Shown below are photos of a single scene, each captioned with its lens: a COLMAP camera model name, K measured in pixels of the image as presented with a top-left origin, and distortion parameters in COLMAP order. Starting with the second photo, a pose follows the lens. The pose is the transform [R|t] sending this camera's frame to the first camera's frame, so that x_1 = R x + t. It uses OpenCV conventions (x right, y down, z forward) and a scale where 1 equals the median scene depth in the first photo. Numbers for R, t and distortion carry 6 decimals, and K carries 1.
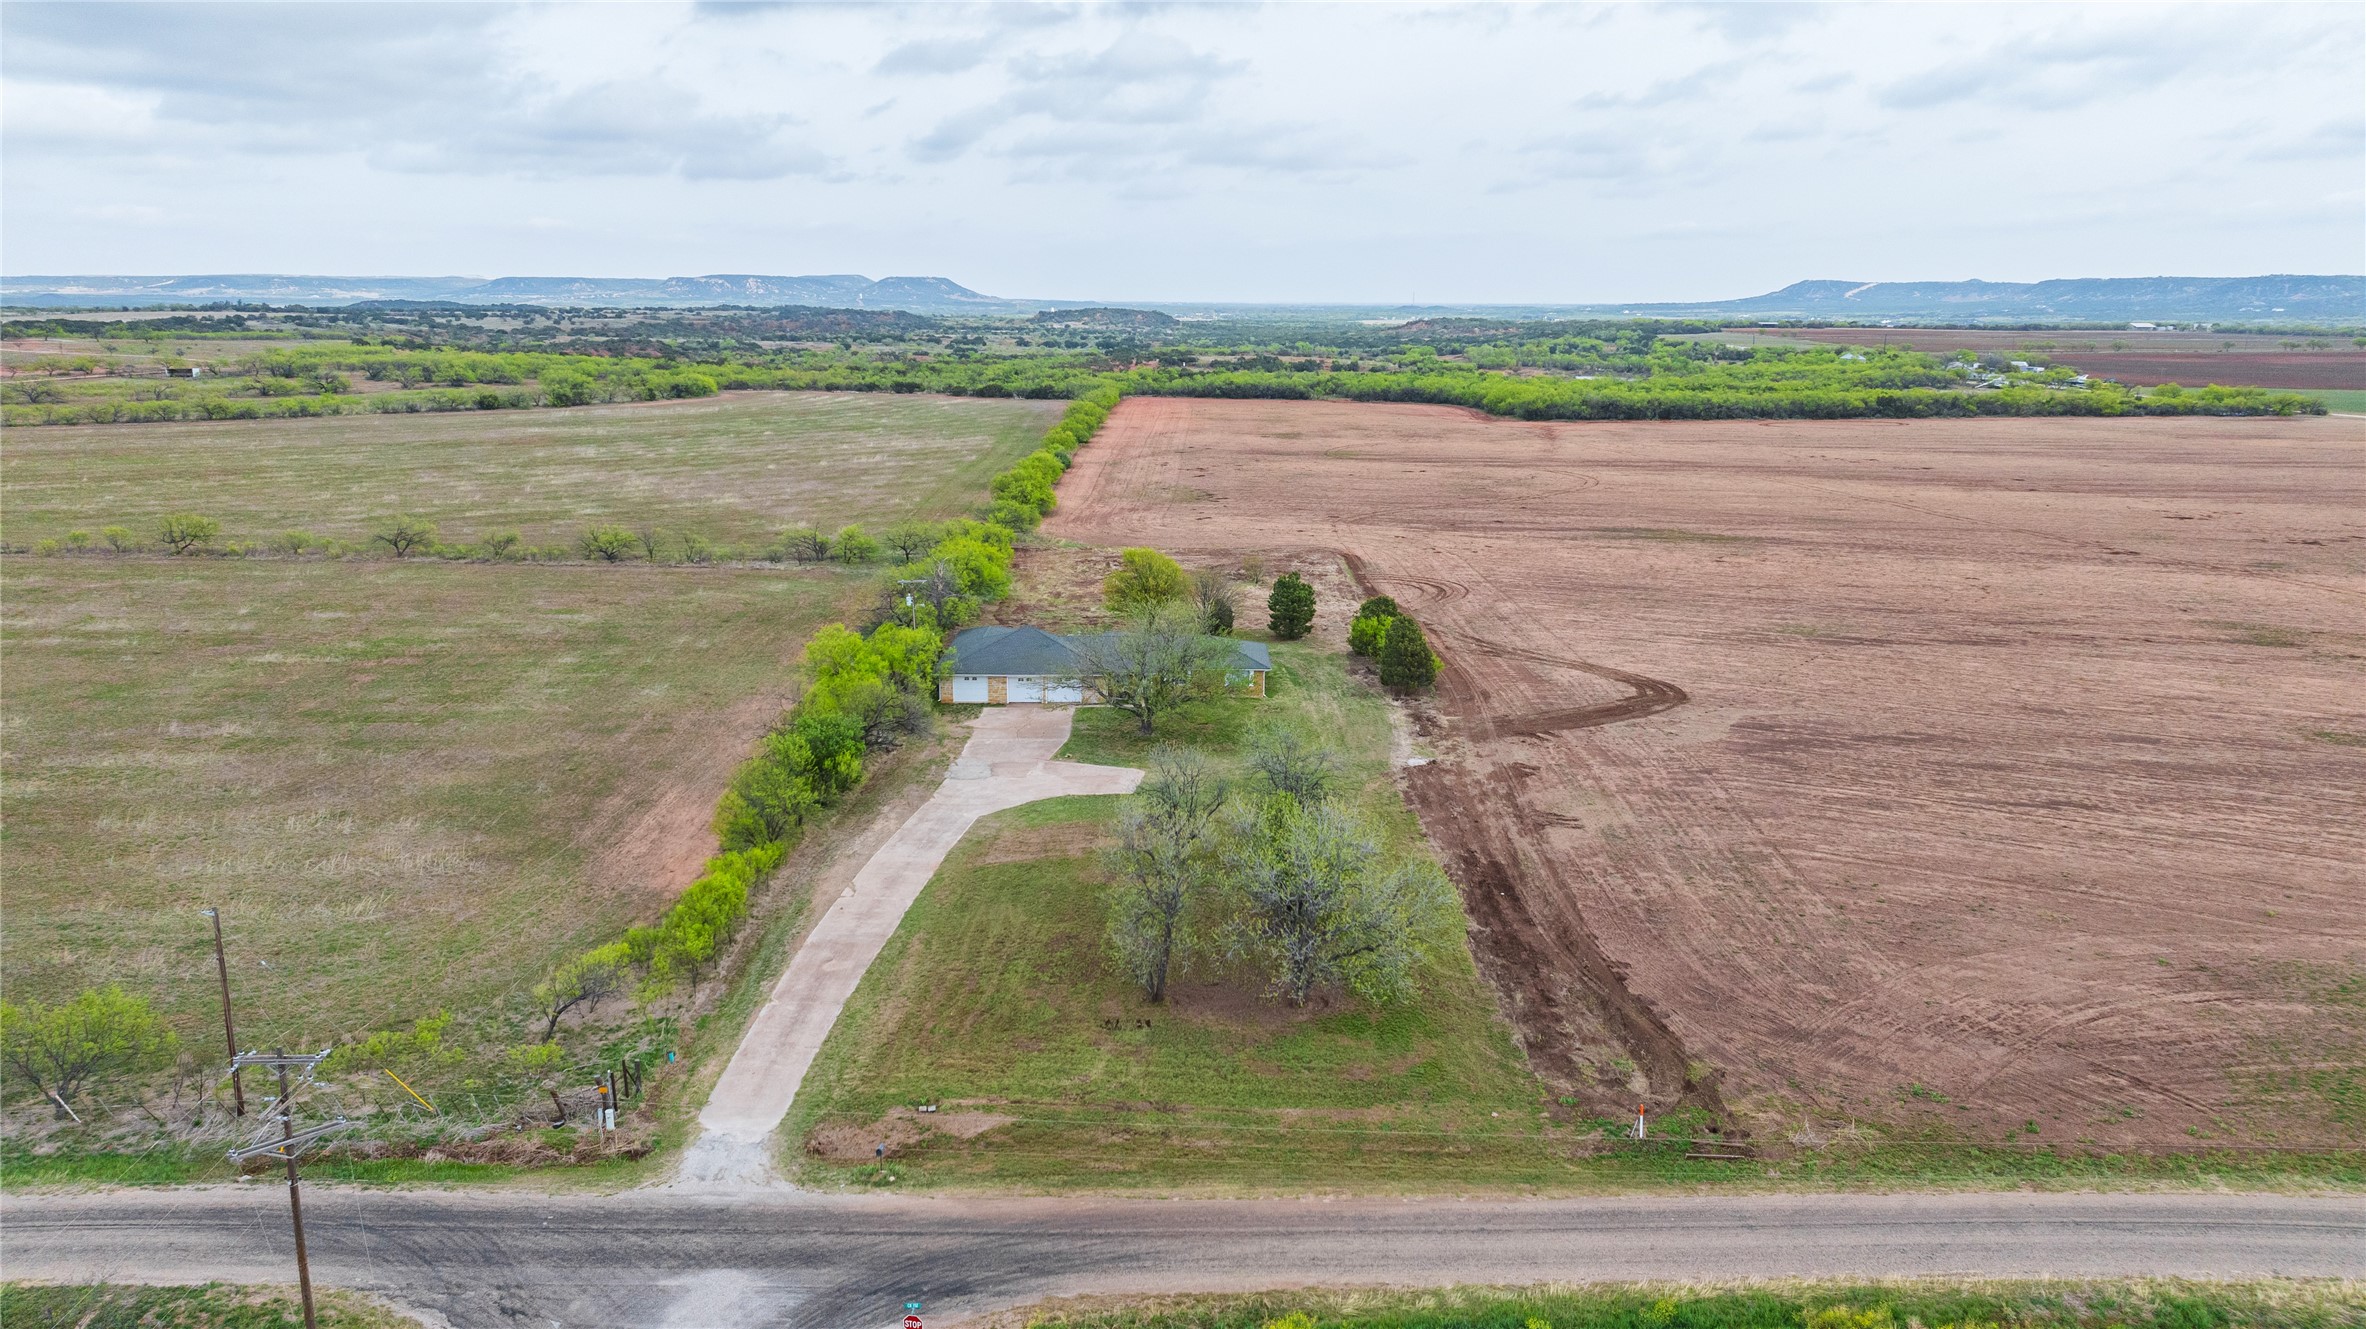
lens RADIAL K [[1877.3, 0, 1183.0], [0, 1877.3, 664.5], [0, 0, 1]] dist [-0.000517, -0.006114]
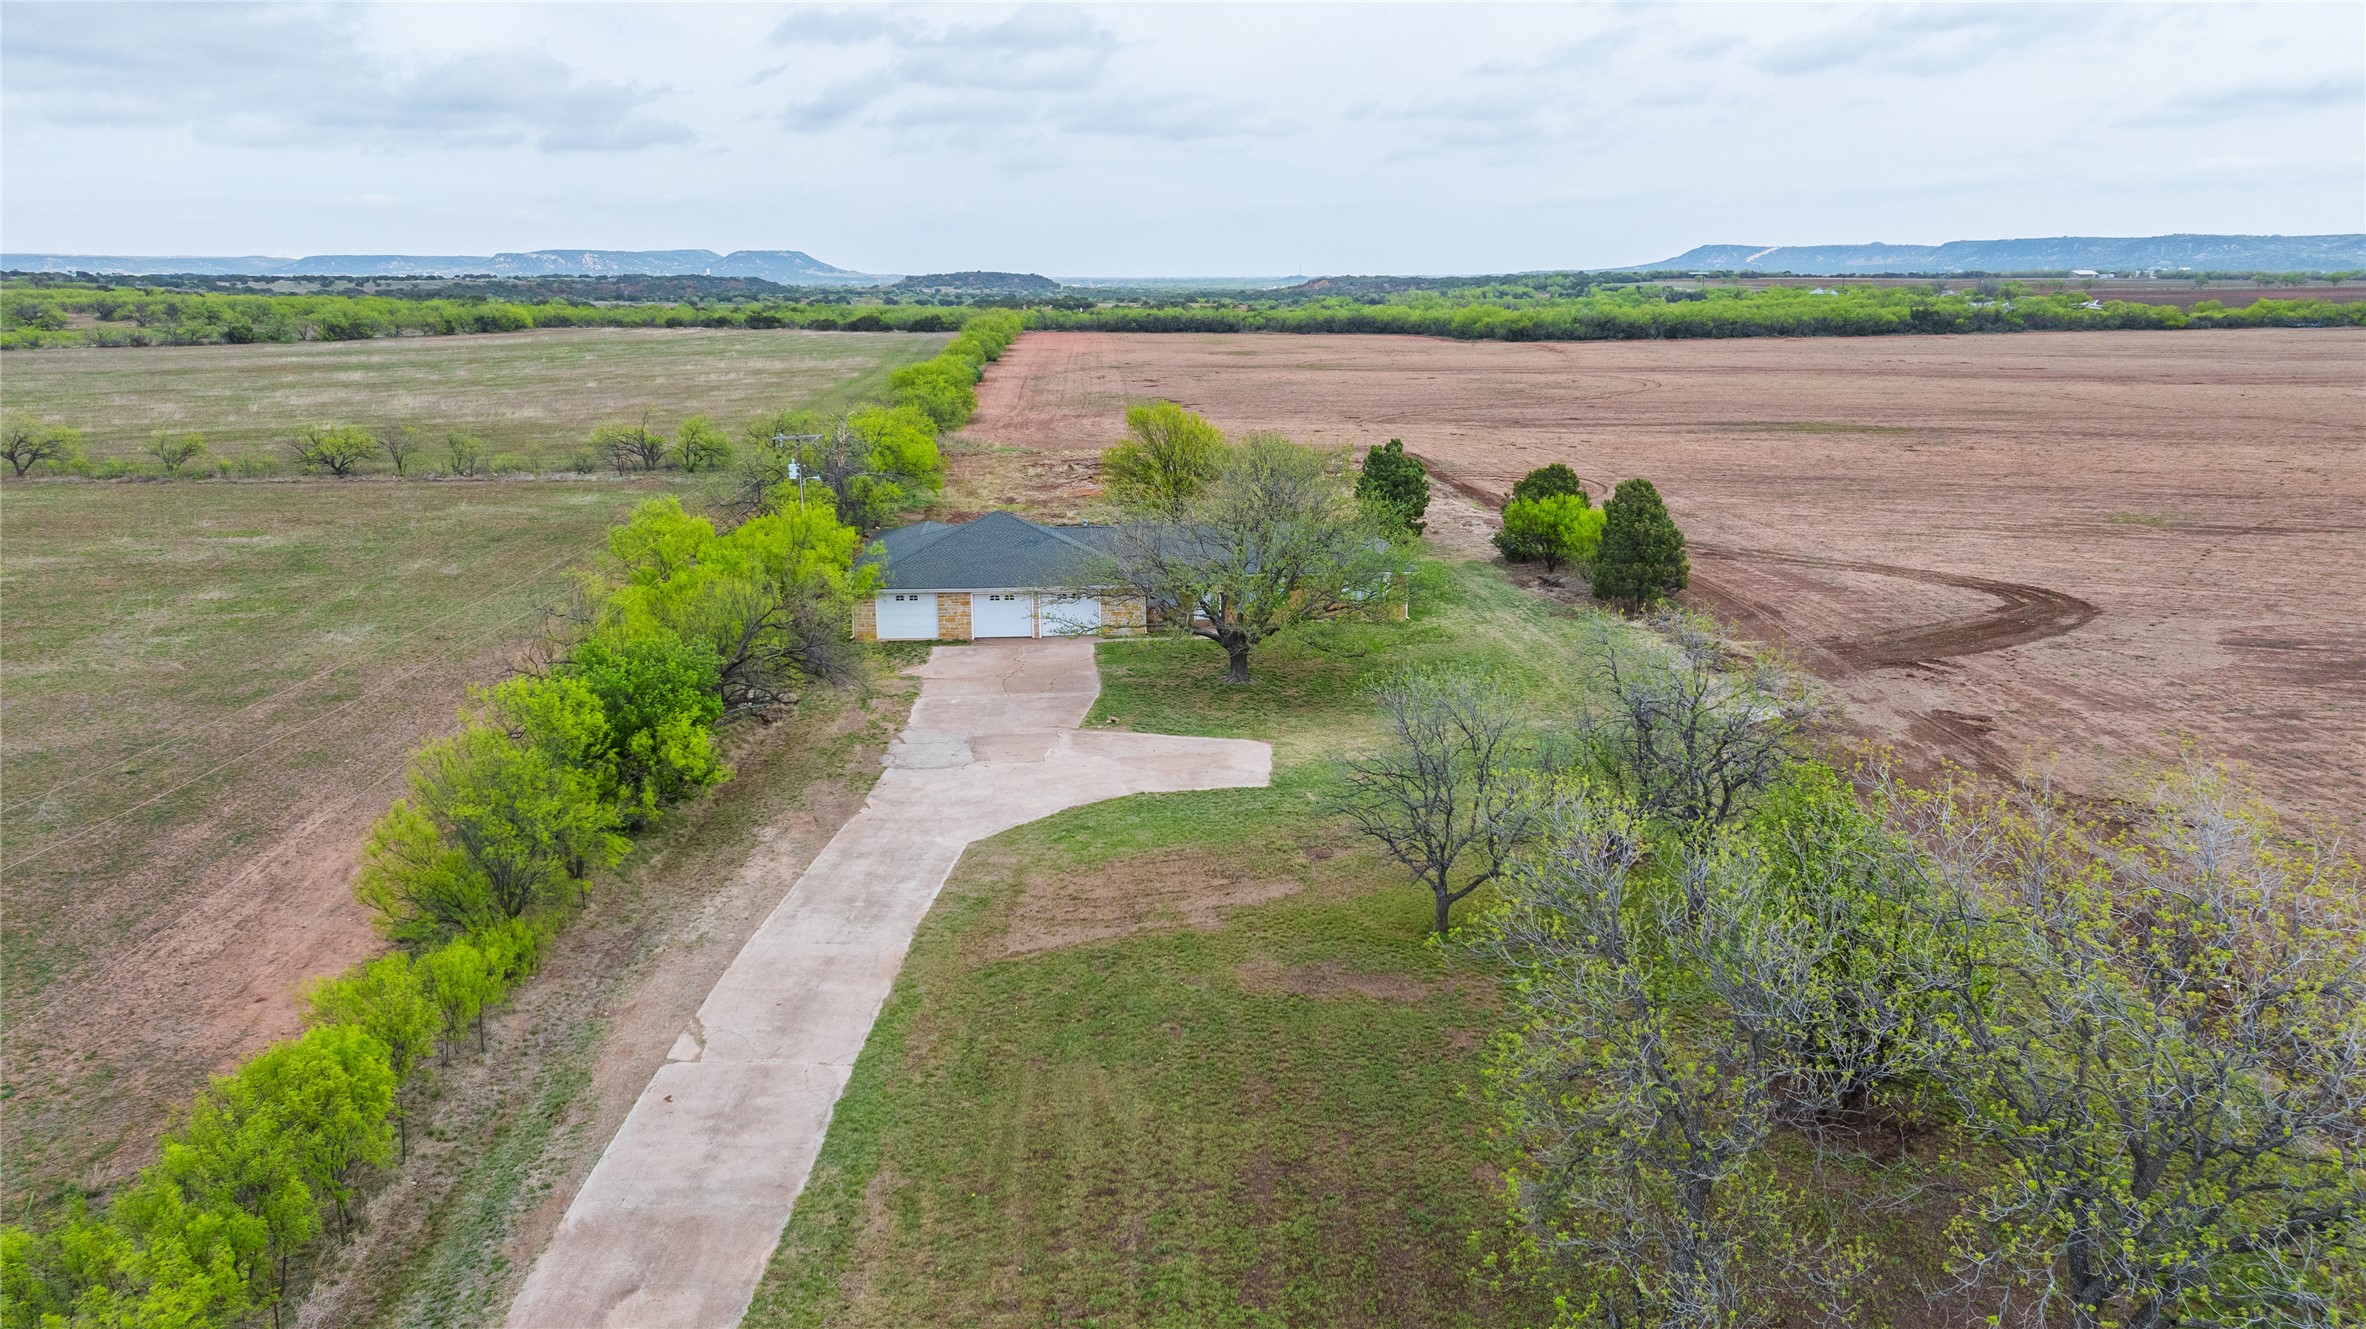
lens RADIAL K [[1877.3, 0, 1183.0], [0, 1877.3, 664.5], [0, 0, 1]] dist [-0.000517, -0.006114]
pose [[0.997069, -0.023808, 0.072706, -0.054107], [0.023927, 0.999713, -0.000766, 0.023002], [-0.072666, 0.002504, 0.997353, 0.321089]]
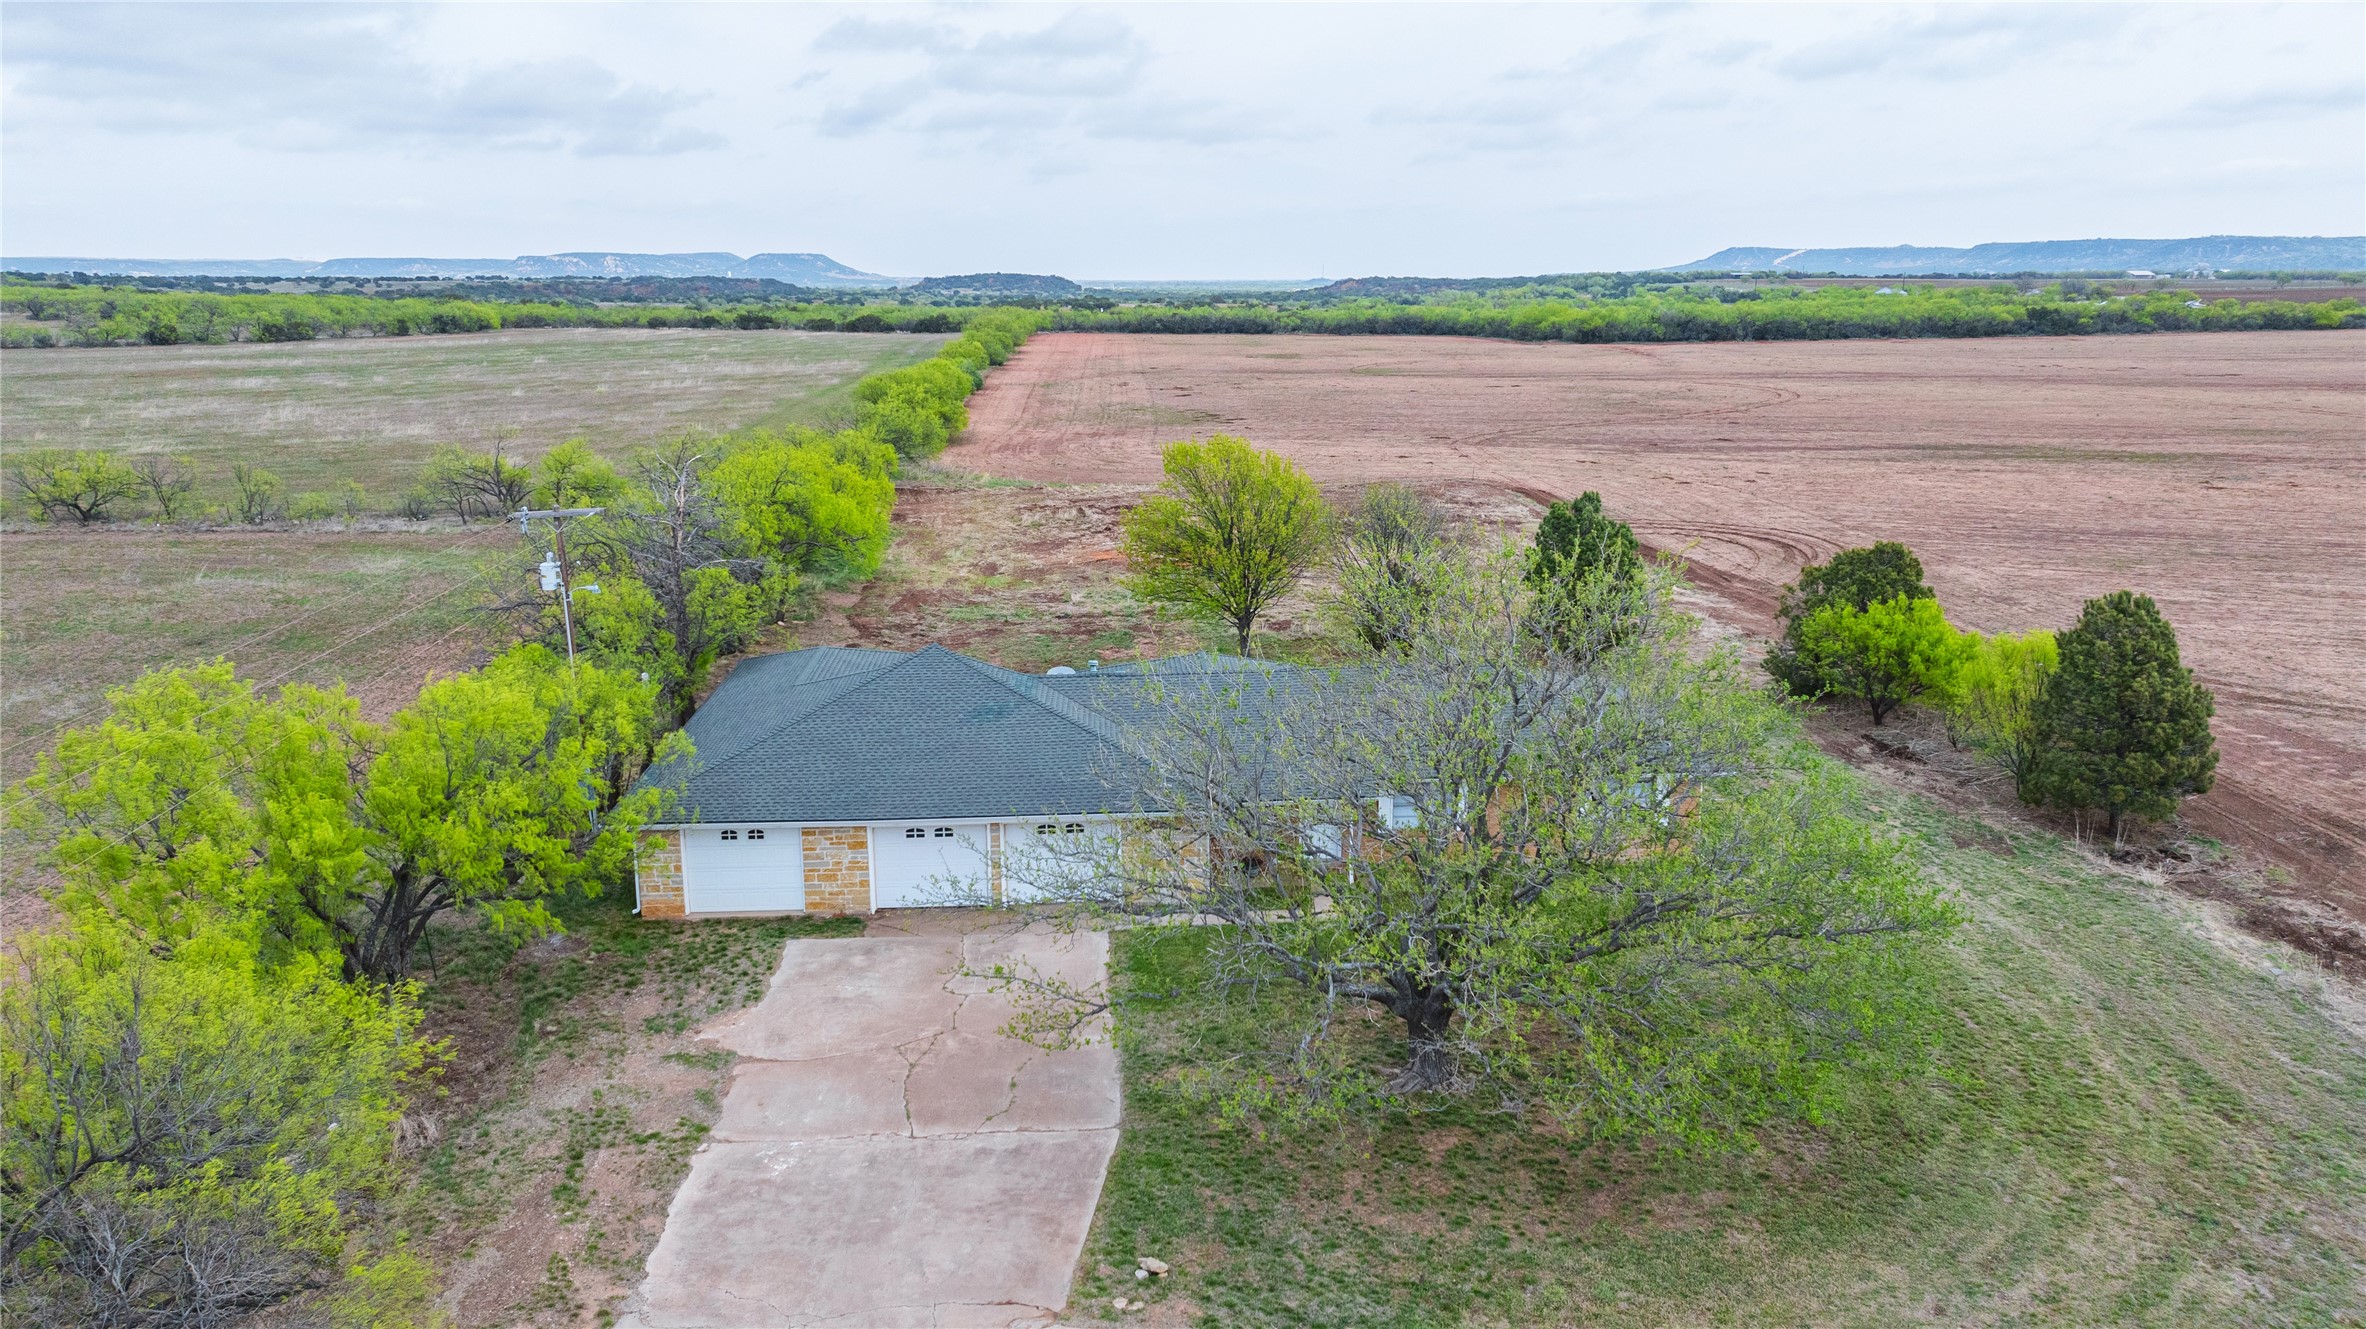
lens RADIAL K [[1802.2, 0, 1183.0], [0, 1802.2, 664.5], [0, 0, 1]] dist [-0.006057, 0.009317]
pose [[0.997789, -0.022044, 0.062694, -0.046828], [0.021829, 0.999753, 0.004106, -0.014169], [-0.062769, -0.002728, 0.998024, 0.543159]]
